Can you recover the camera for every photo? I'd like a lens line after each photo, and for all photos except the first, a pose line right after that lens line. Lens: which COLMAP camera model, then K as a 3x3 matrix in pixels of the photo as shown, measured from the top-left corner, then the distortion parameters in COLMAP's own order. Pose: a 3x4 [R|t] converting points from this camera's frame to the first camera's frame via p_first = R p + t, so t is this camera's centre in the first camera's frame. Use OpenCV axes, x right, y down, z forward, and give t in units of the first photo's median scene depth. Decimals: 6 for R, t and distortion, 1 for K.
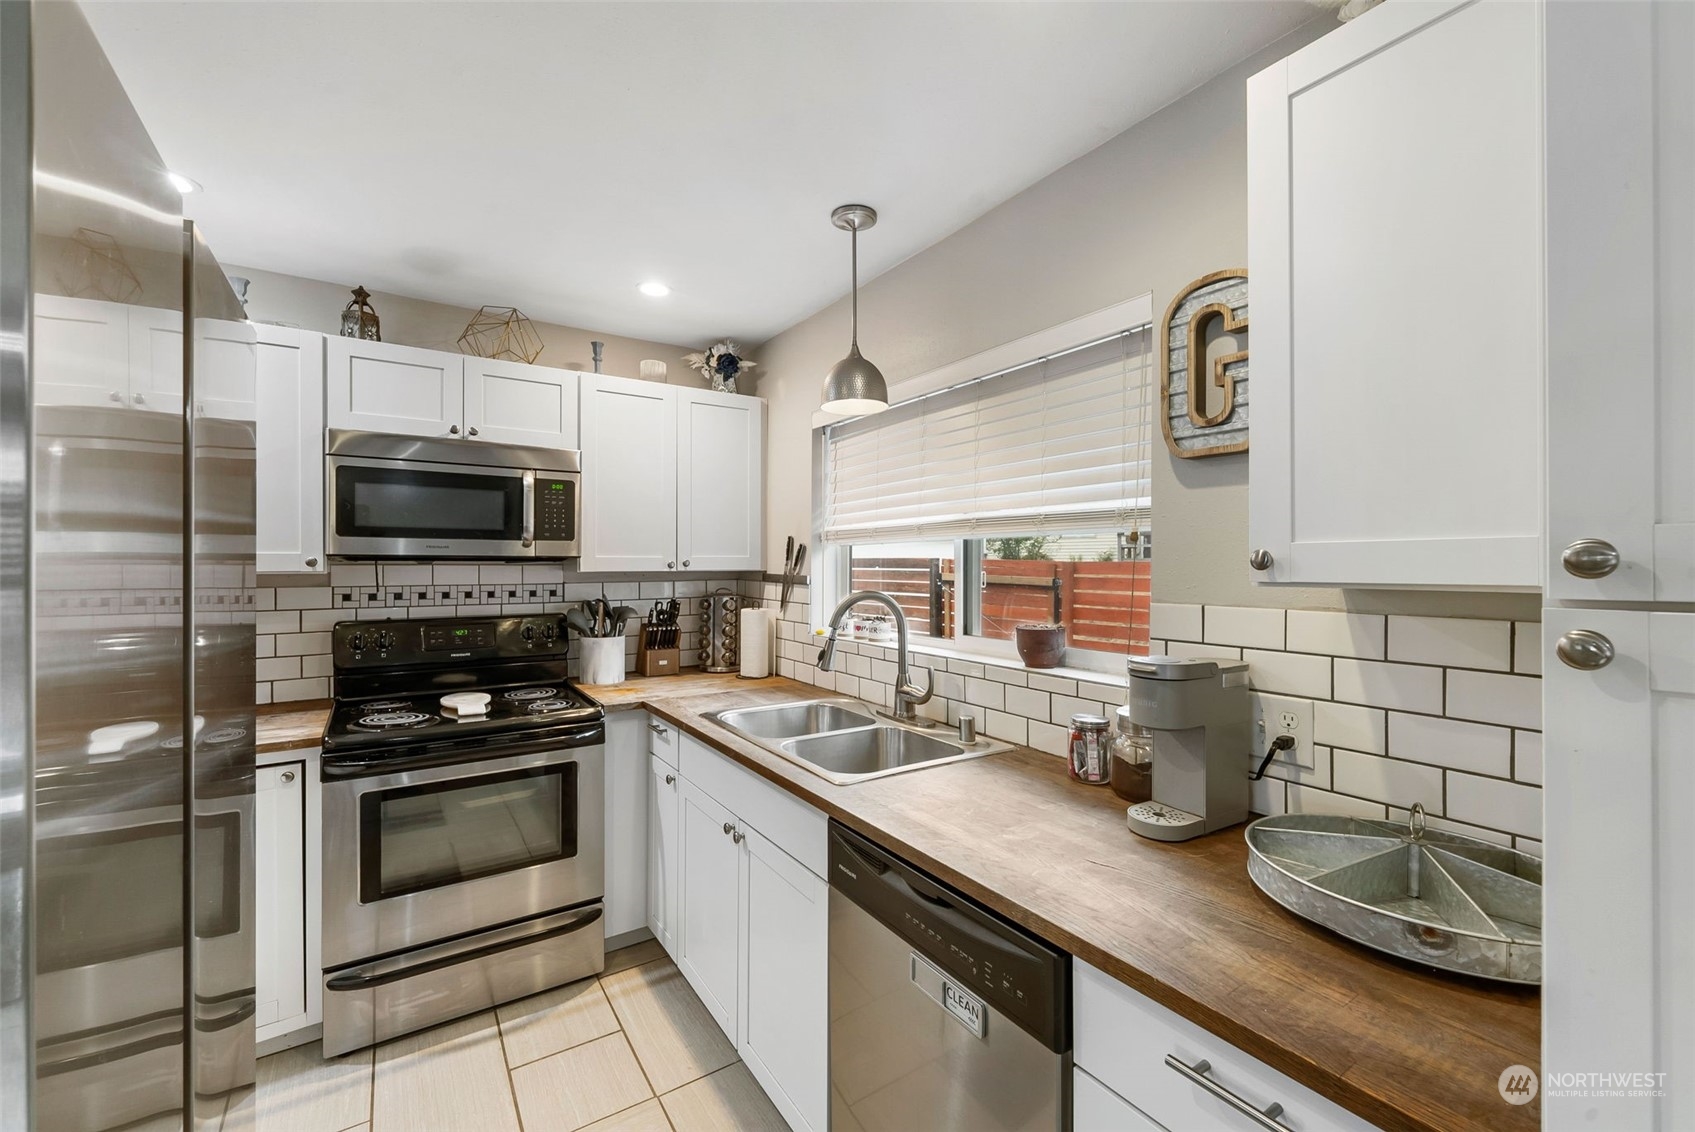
lens RADIAL K [[695.3, 0, 851.6], [0, 695.3, 562.9], [0, 0, 1]] dist [0.000584, -0.000379]
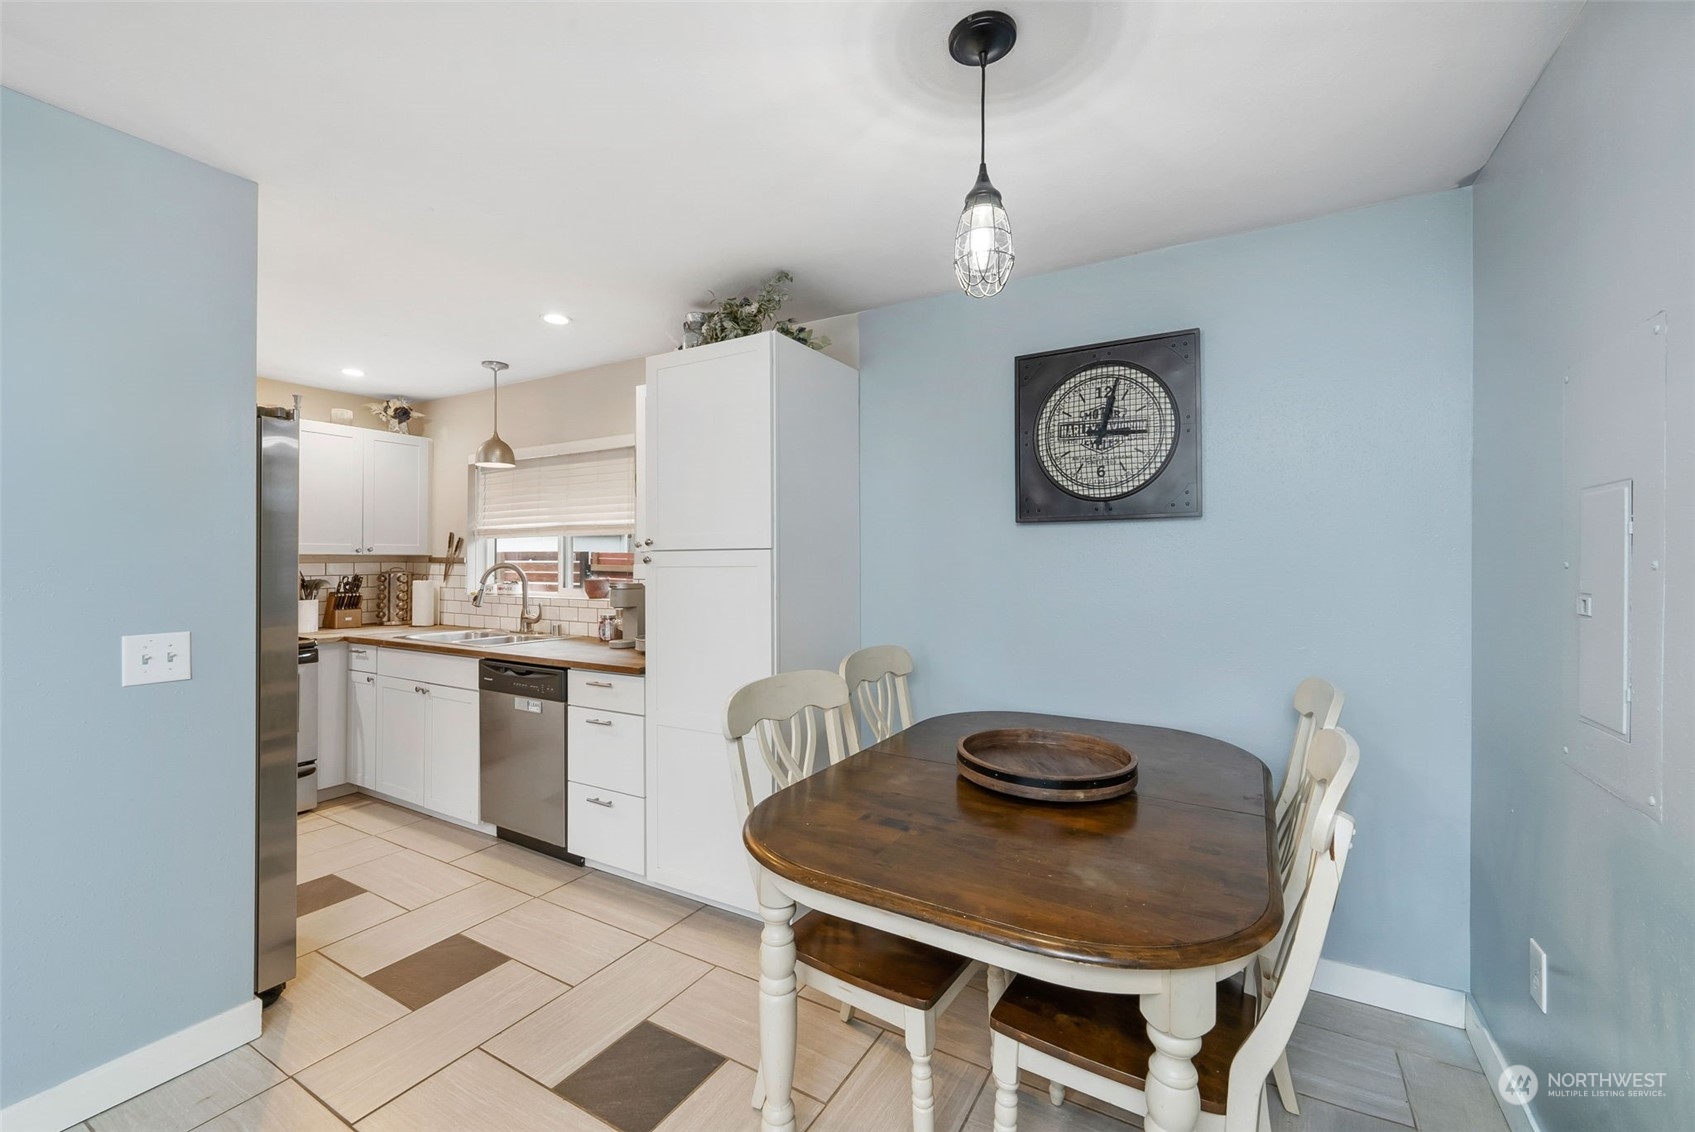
lens RADIAL K [[695.3, 0, 853.3], [0, 695.3, 556.4], [0, 0, 1]] dist [0.000584, -0.000379]
pose [[0.896875, 0.002380, 0.442278, 0.033286], [0.000100, 0.999984, -0.005583, 0.027284], [-0.442284, 0.005051, 0.896861, -0.898932]]
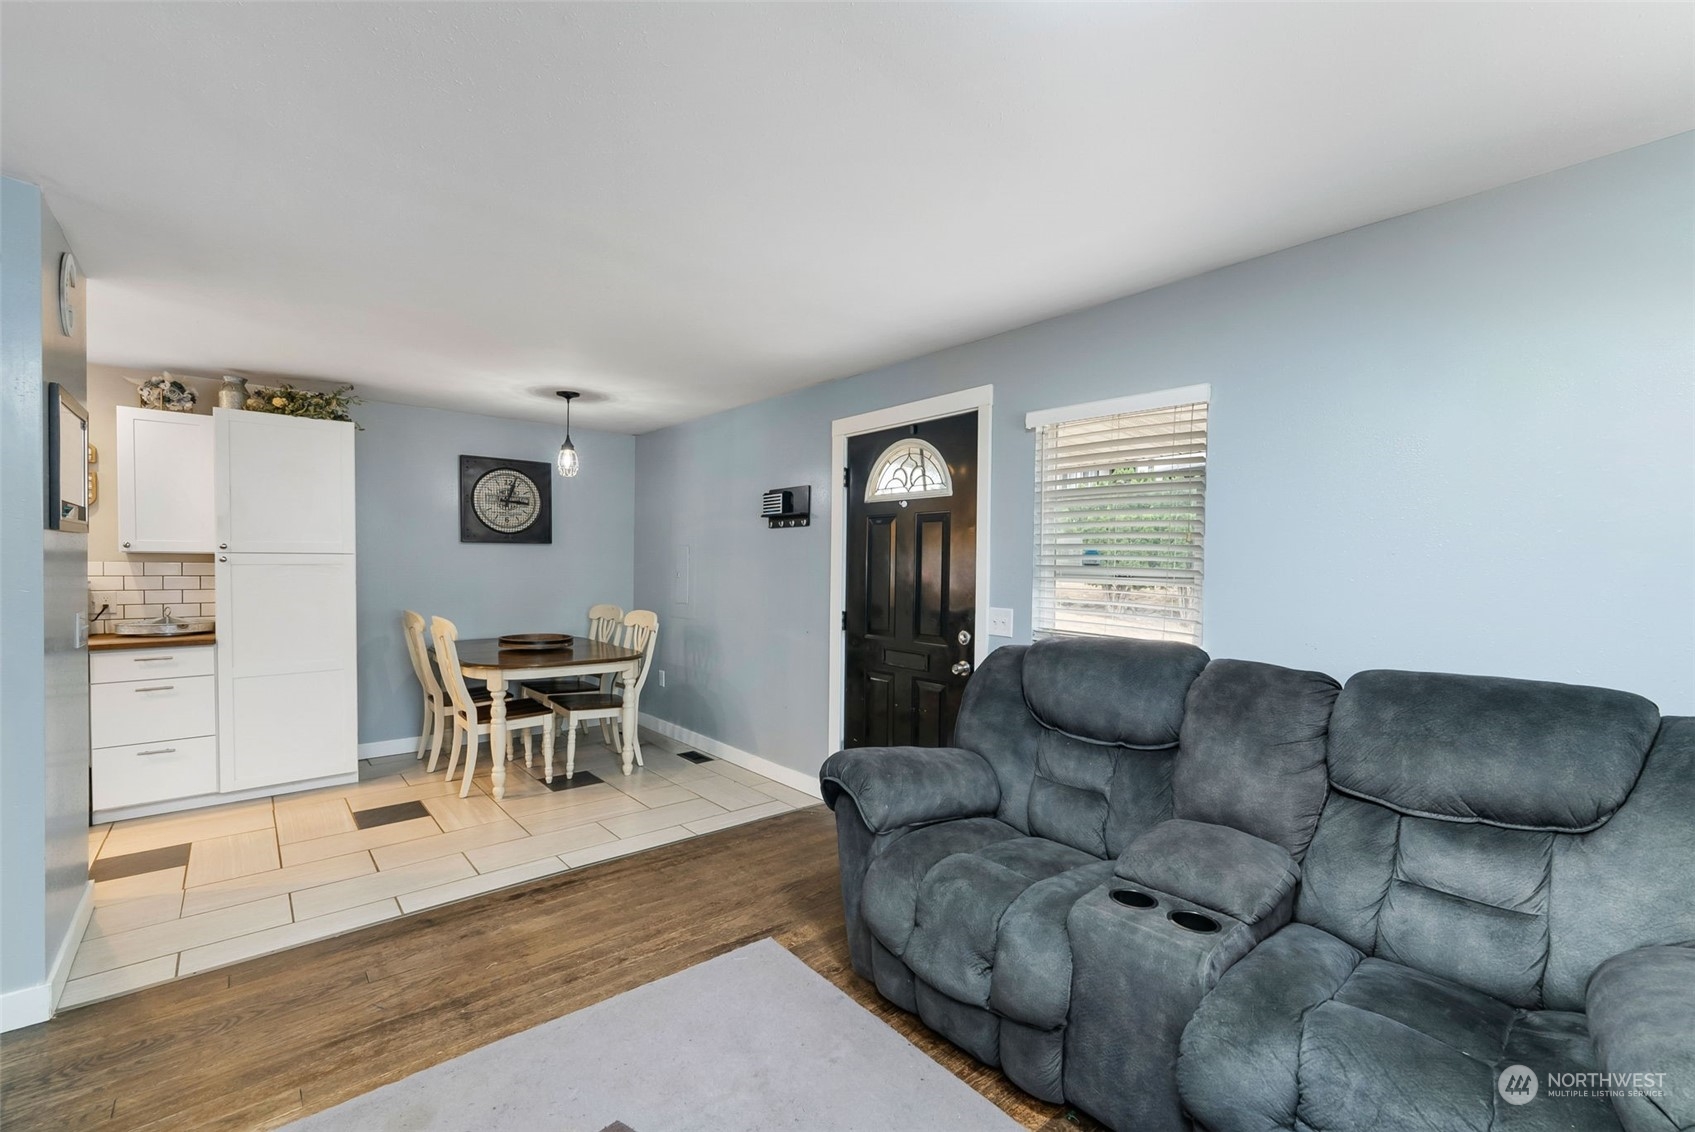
lens RADIAL K [[695.3, 0, 842.0], [0, 695.3, 573.6], [0, 0, 1]] dist [0.000584, -0.000379]
pose [[-0.117060, -0.021965, 0.992882, -1.396916], [-0.015850, 0.999669, 0.020246, 0.004085], [-0.992998, -0.013367, -0.117370, -0.922201]]
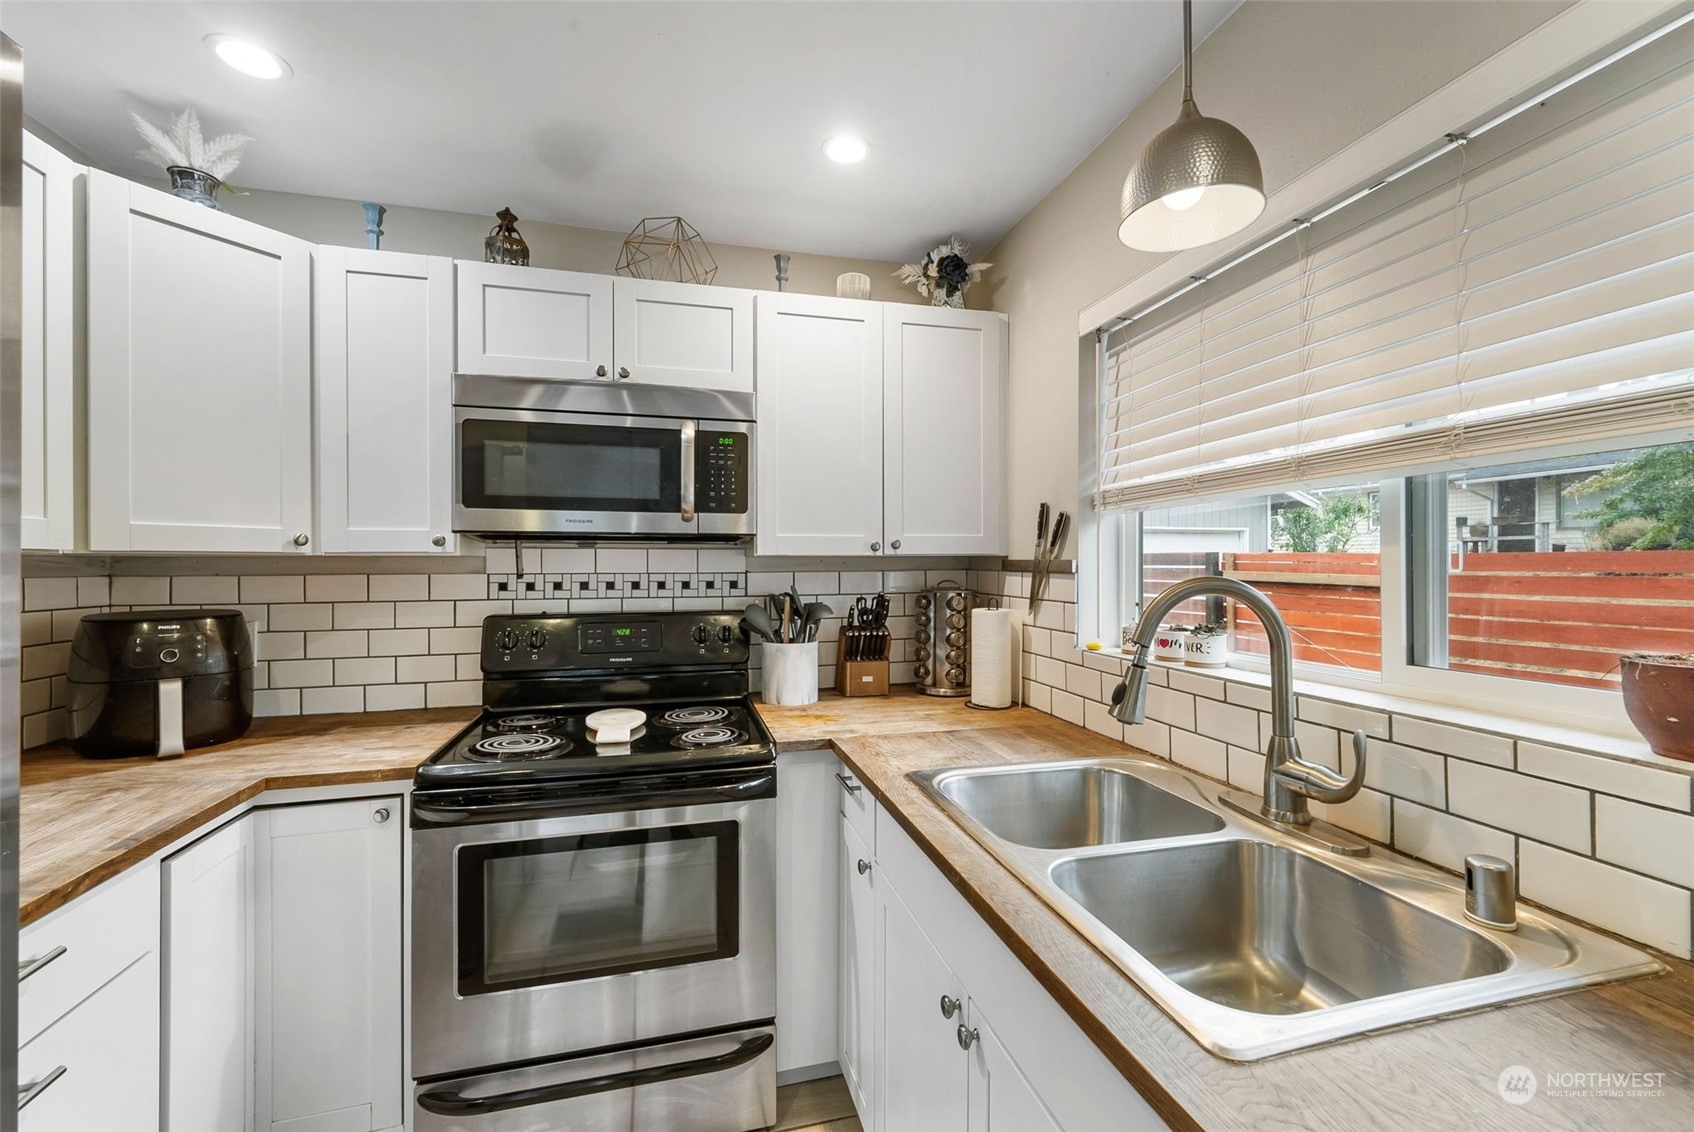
lens RADIAL K [[694.9, 0, 852.4], [0, 694.9, 563.6], [0, 0, 1]] dist [0.000584, -0.000379]
pose [[0.946087, -0.004232, -0.323886, -0.053656], [0.003431, 0.999989, -0.003043, 0.026248], [0.323896, 0.001767, 0.946091, 0.347380]]
